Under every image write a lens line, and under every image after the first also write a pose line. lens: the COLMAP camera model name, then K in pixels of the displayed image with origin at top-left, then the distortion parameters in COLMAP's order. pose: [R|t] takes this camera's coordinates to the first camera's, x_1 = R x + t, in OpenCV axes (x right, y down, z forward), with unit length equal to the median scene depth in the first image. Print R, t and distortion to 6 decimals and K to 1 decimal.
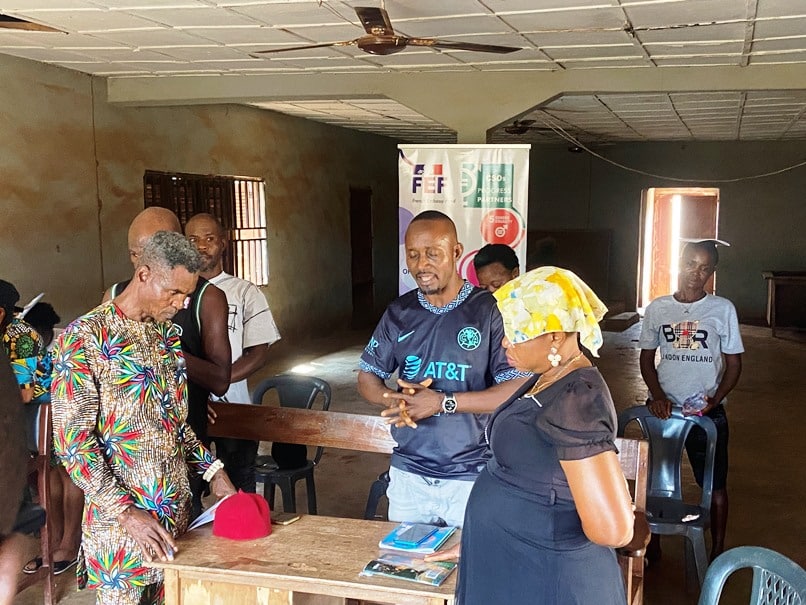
lens RADIAL K [[989.1, 0, 403.0], [0, 989.1, 302.5], [0, 0, 1]] dist [-0.020406, -0.020264]
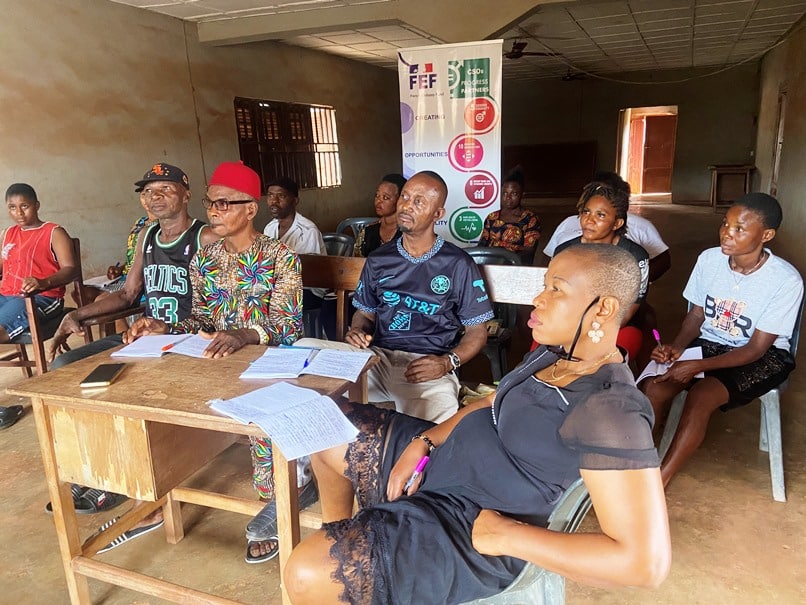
lens RADIAL K [[606.2, 0, 406.7], [0, 606.2, 285.9], [0, 0, 1]] dist [0.007683, 0.003671]
pose [[0.992114, -0.008866, -0.125025, 0.086988], [0.022698, 0.993711, 0.109647, 0.044554], [0.123267, -0.111620, 0.986076, 0.196389]]
